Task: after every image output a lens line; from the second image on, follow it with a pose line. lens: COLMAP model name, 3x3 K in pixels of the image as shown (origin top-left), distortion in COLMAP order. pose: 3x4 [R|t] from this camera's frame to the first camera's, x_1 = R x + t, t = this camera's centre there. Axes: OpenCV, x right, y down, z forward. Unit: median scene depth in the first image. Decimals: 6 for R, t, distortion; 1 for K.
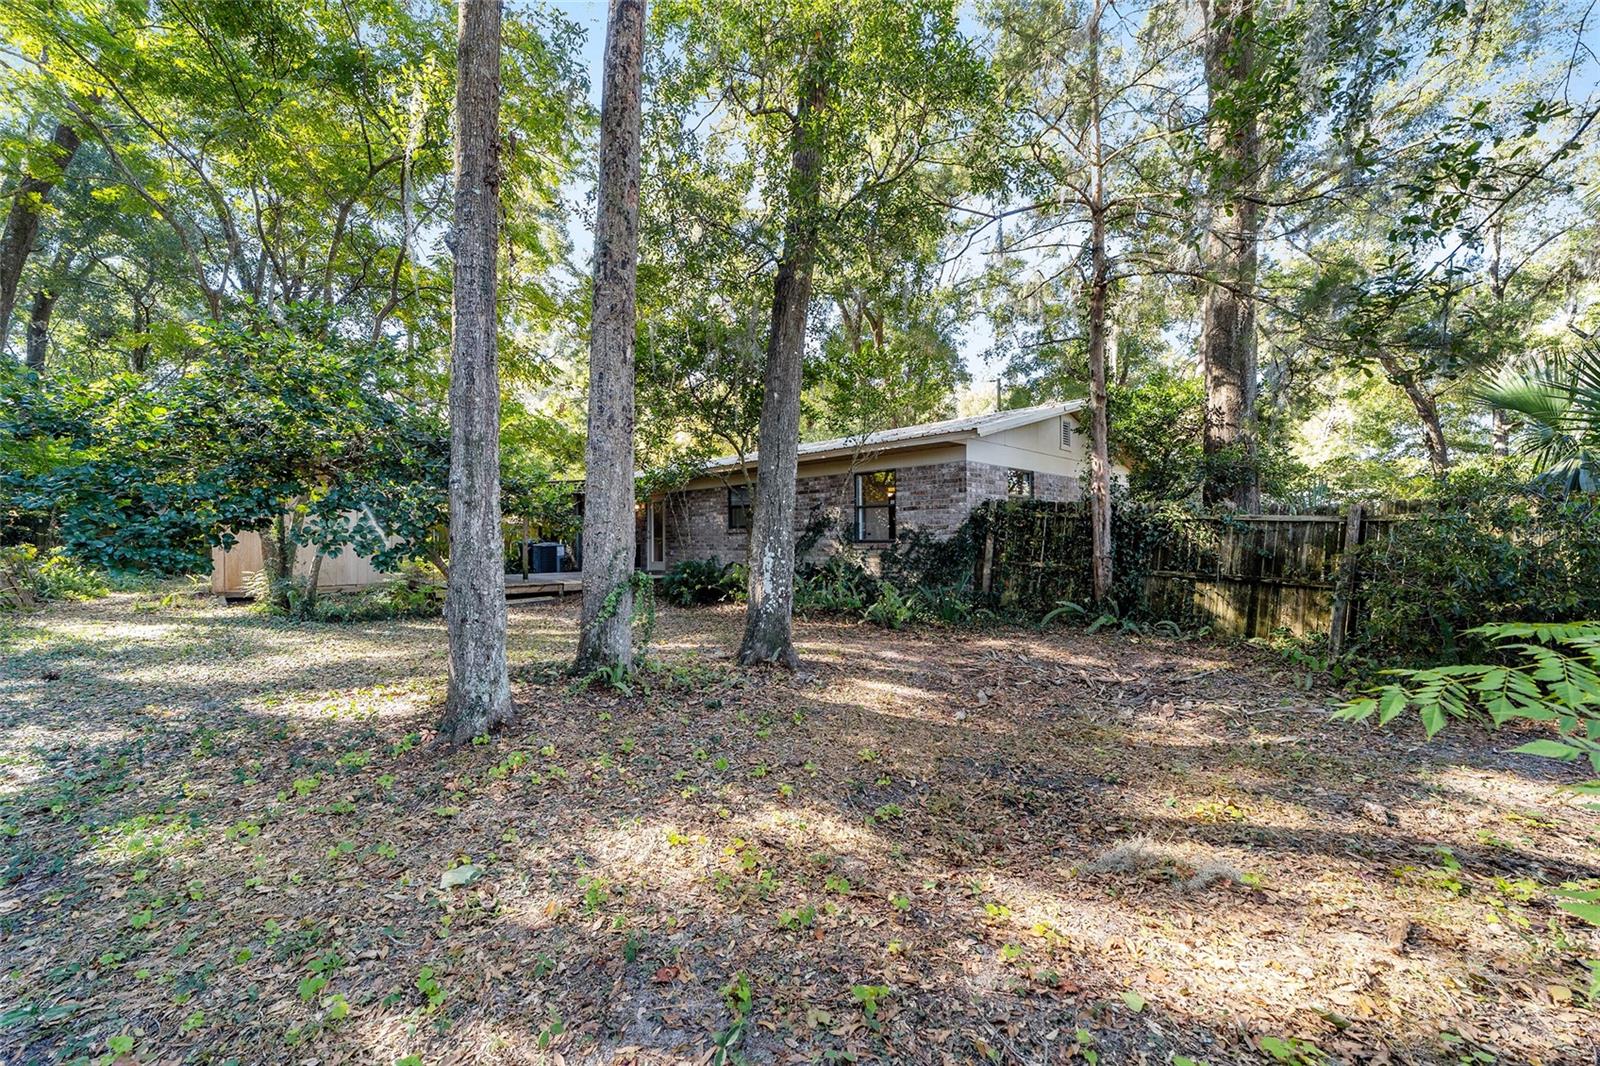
lens RADIAL K [[620.4, 0, 799.9], [0, 620.4, 534.7], [0, 0, 1]] dist [0.007136, 0.000055]
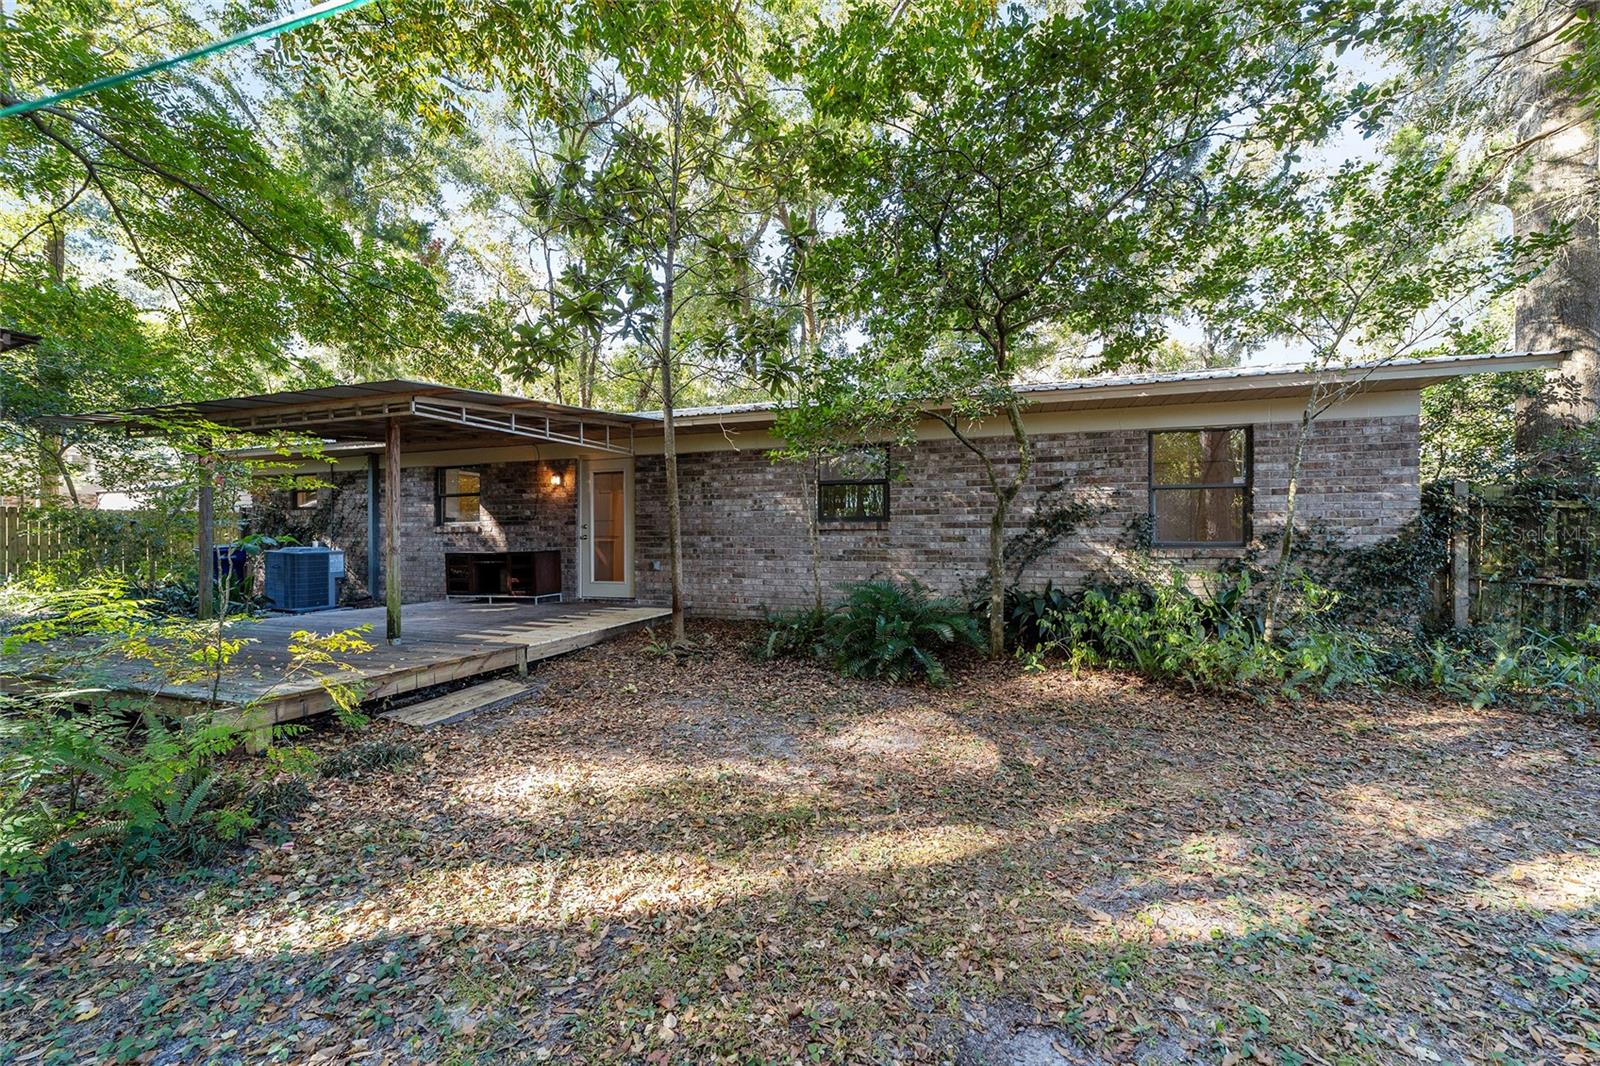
lens RADIAL K [[620.4, 0, 801.6], [0, 620.4, 535.9], [0, 0, 1]] dist [0.007136, 0.000055]
pose [[0.884410, 0.006094, 0.466672, -0.509959], [-0.006027, 0.999980, -0.001635, 0.005139], [-0.466673, -0.001367, 0.884429, 0.666144]]
